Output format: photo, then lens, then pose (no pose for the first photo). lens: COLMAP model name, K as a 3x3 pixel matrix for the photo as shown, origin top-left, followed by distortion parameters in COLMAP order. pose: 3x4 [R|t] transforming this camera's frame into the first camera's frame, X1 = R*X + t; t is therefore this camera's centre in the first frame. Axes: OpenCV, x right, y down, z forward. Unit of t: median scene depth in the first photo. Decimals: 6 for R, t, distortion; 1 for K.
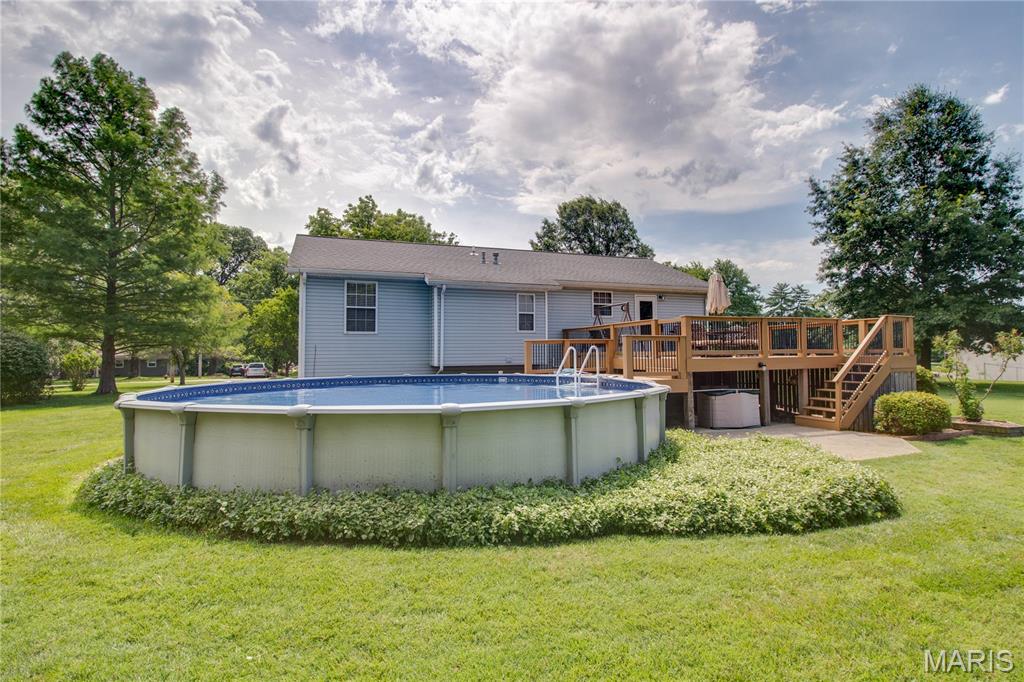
lens RADIAL K [[502.2, 0, 510.2], [0, 502.2, 297.3], [0, 0, 1]] dist [-0.017621, -0.005149]
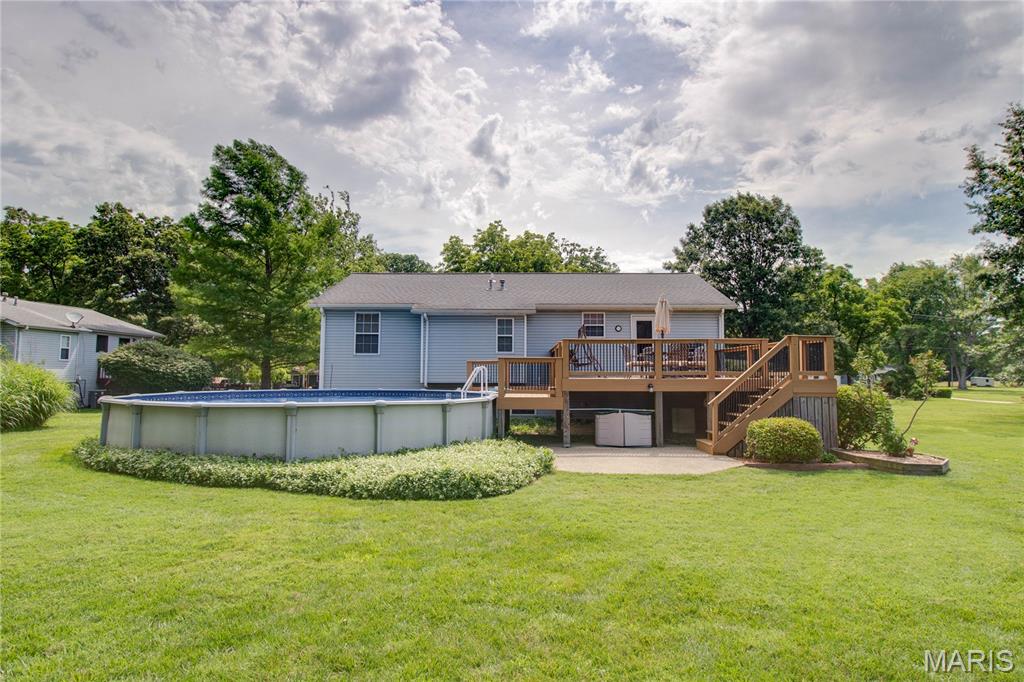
lens RADIAL K [[560.5, 0, 529.4], [0, 560.5, 310.5], [0, 0, 1]] dist [0.025303, -0.008280]
pose [[0.930644, -0.032004, -0.364523, 0.311783], [0.032062, 0.999469, -0.005894, -0.008341], [0.364518, -0.006202, 0.931176, -0.065442]]
